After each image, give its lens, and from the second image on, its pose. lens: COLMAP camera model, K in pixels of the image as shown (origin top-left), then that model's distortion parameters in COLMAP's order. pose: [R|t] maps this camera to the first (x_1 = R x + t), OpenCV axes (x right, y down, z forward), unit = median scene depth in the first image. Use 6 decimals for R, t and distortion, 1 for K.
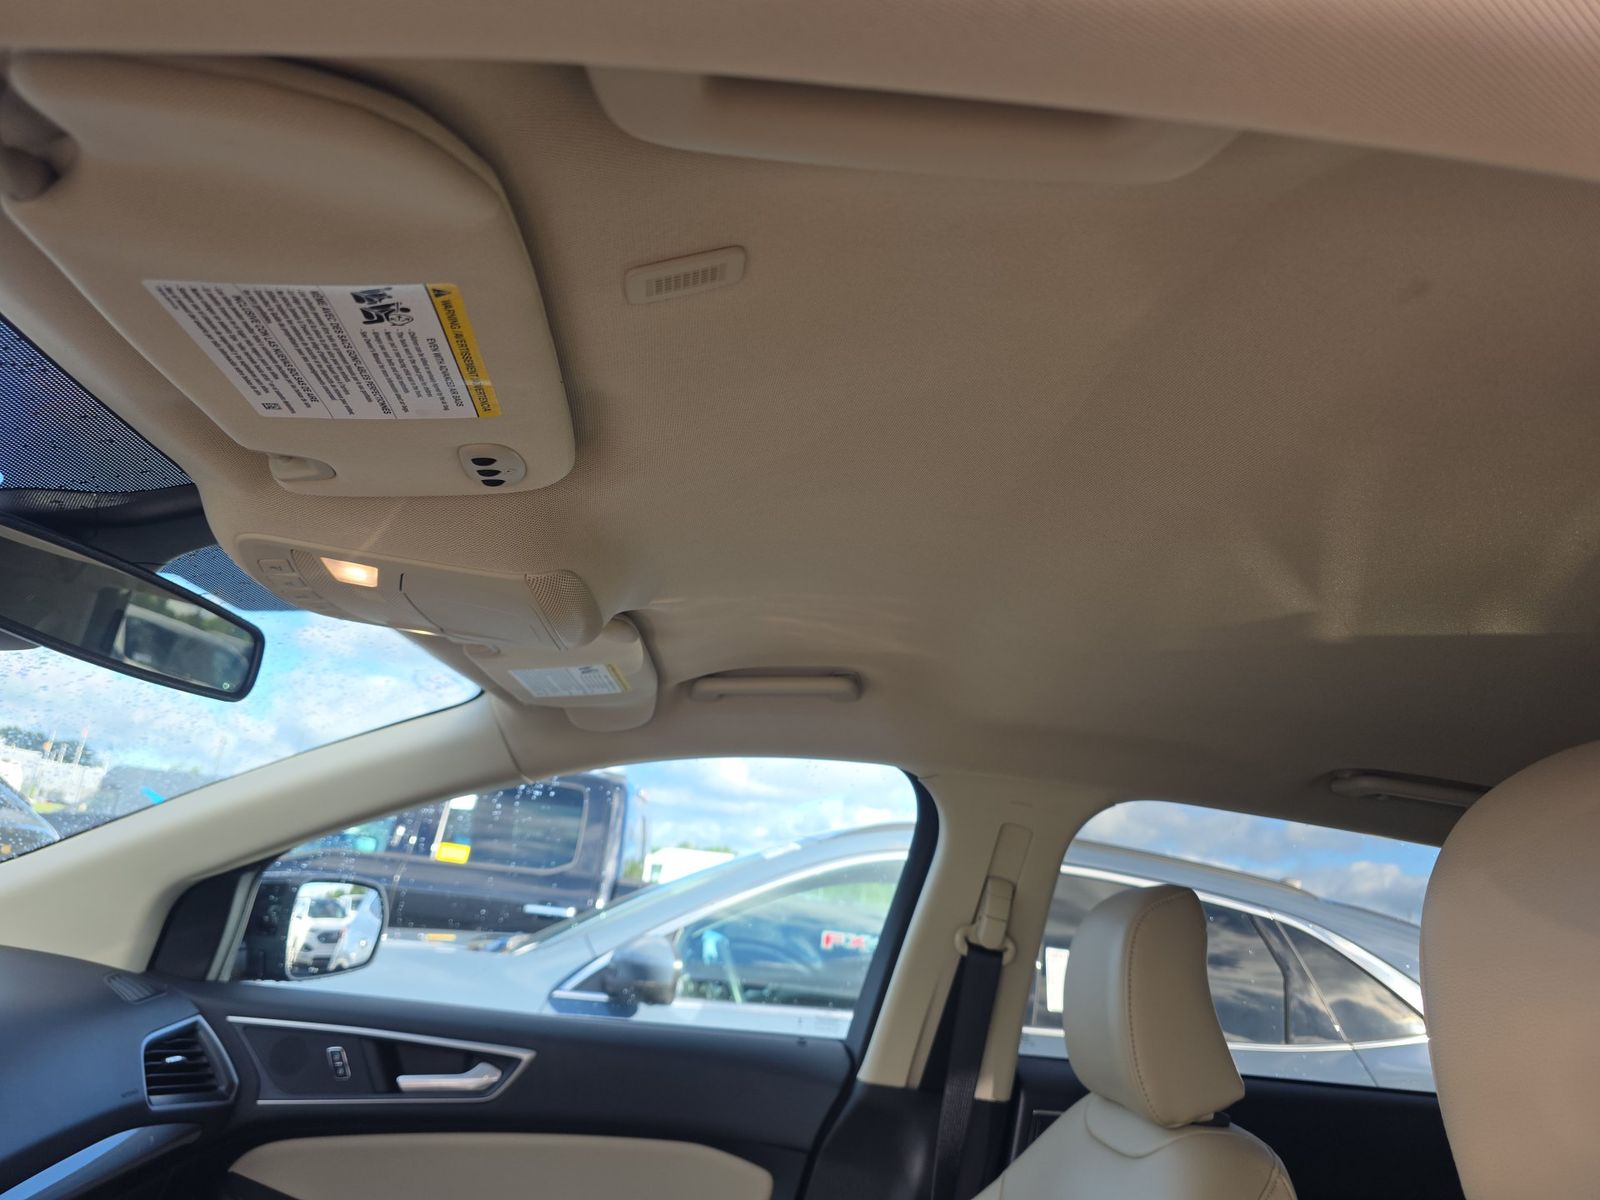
lens RADIAL K [[1072.0, 0, 800.0], [0, 1072.0, 600.0], [0, 0, 1]] dist [0.019580, -0.003316]
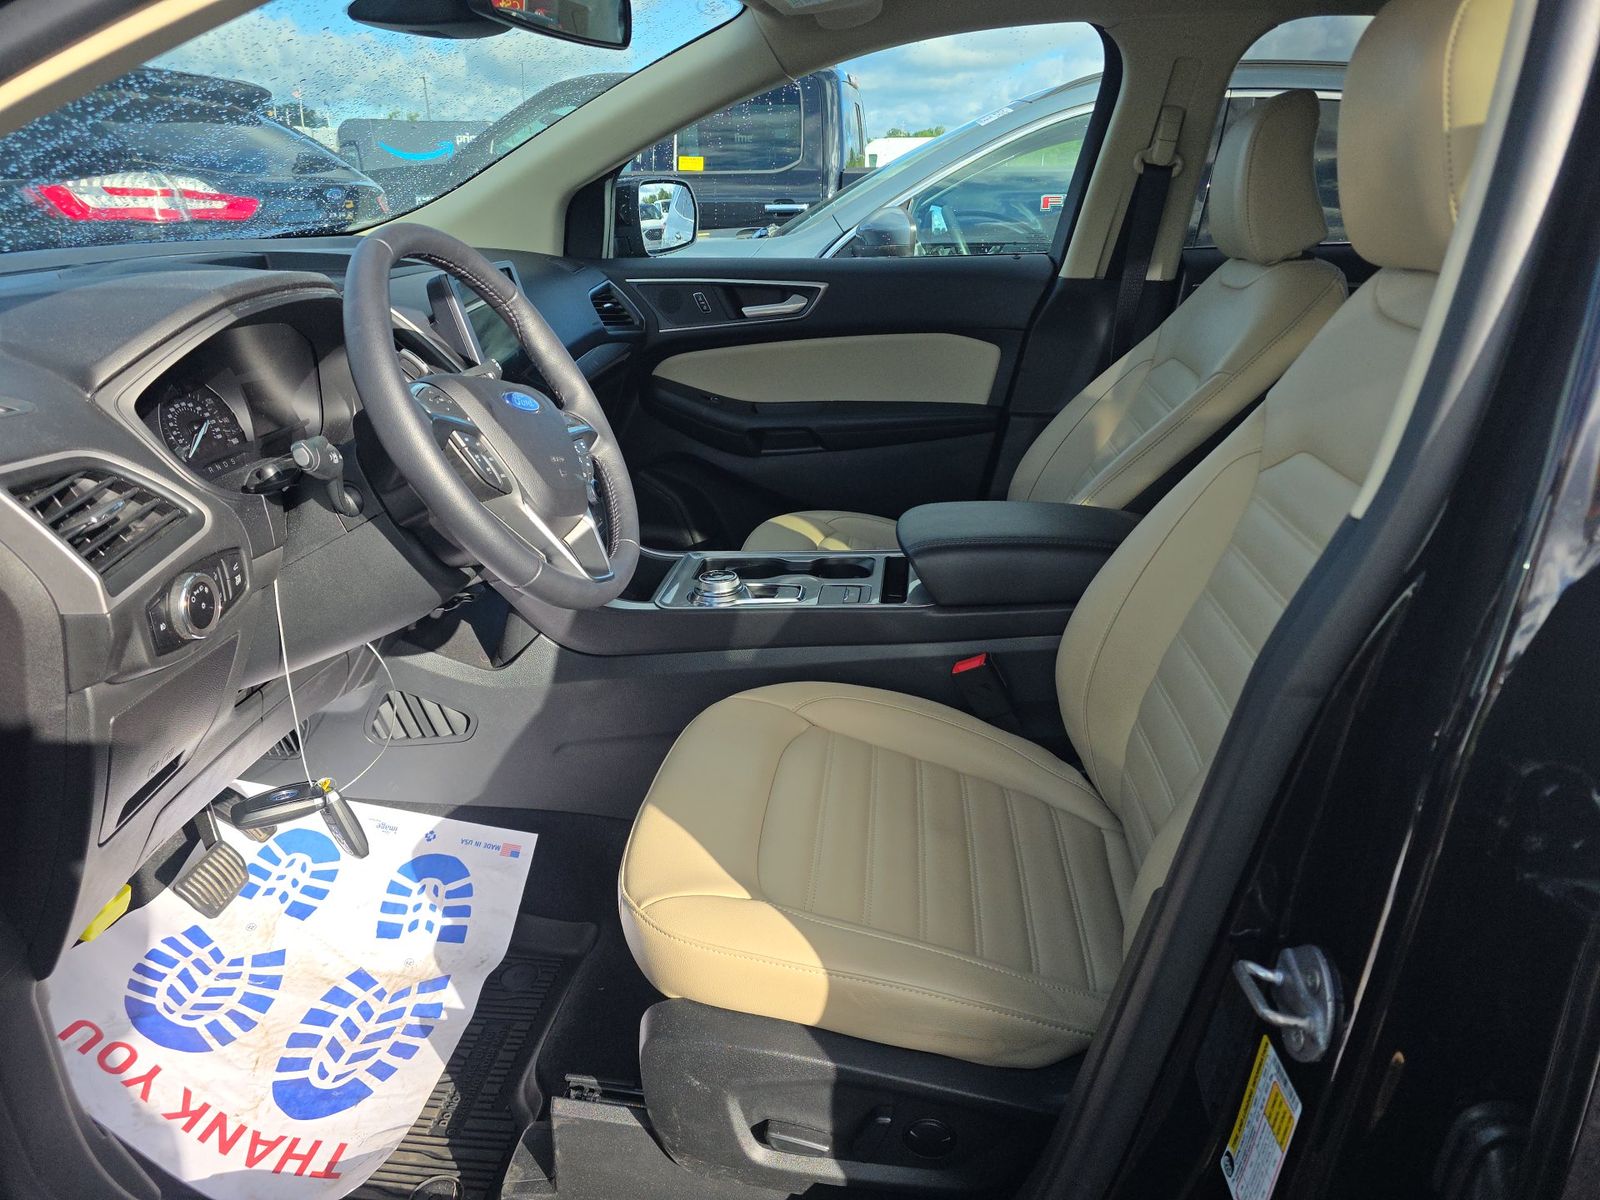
lens RADIAL K [[1072.0, 0, 800.0], [0, 1072.0, 600.0], [0, 0, 1]] dist [0.019580, -0.003316]
pose [[0.975043, -0.044328, -0.217547, 0.011285], [0.164790, 0.801135, 0.575350, -0.072294], [0.148780, -0.596840, 0.788445, -0.387926]]
